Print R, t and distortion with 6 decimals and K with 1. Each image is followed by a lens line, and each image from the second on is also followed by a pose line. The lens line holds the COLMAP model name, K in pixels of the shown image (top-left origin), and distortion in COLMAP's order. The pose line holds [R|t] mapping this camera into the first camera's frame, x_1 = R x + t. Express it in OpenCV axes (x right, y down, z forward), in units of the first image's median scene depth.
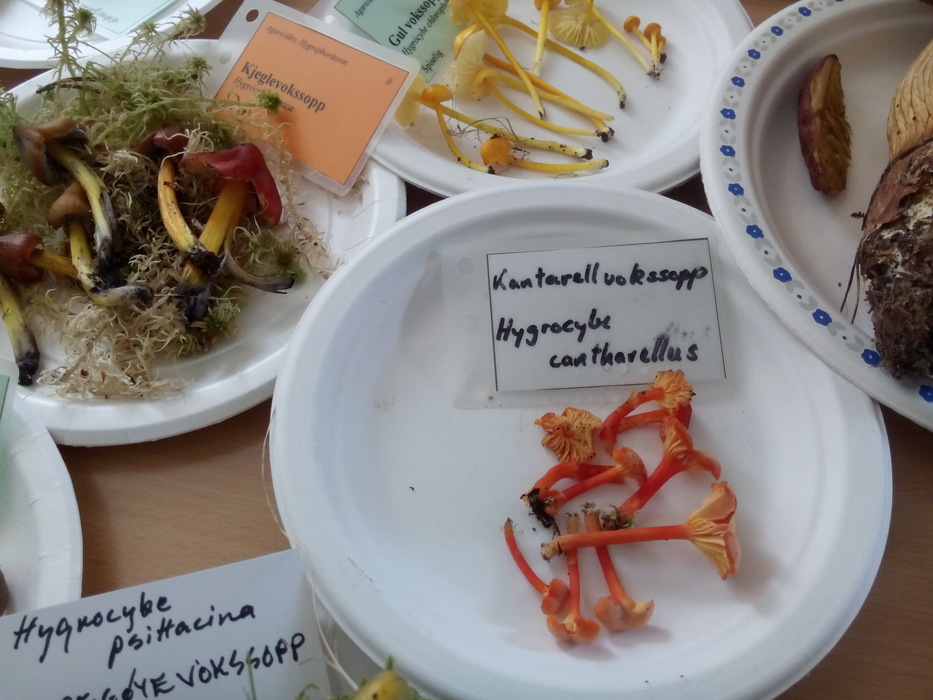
lens RADIAL K [[702.9, 0, 467.9], [0, 702.9, 370.1], [0, 0, 1]] dist [0.071088, -0.118489]
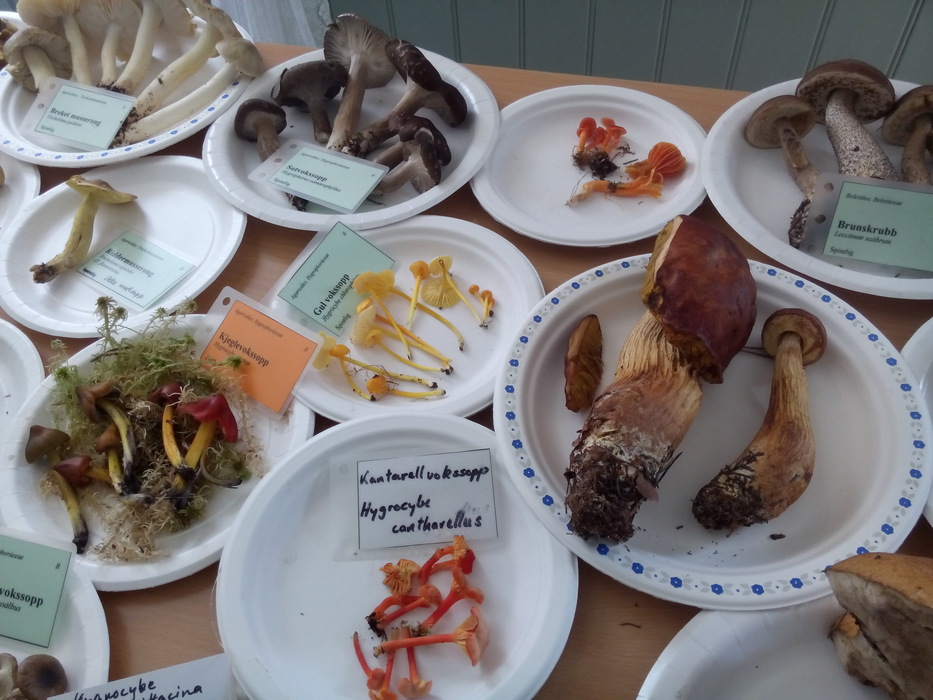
lens RADIAL K [[719.6, 0, 468.6], [0, 719.6, 371.8], [0, 0, 1]] dist [0.088400, -0.128594]
pose [[0.997834, -0.035876, -0.055147, 0.384789], [0.029285, 0.992818, -0.115991, -0.169230], [0.058912, 0.114125, 0.991718, -0.672141]]
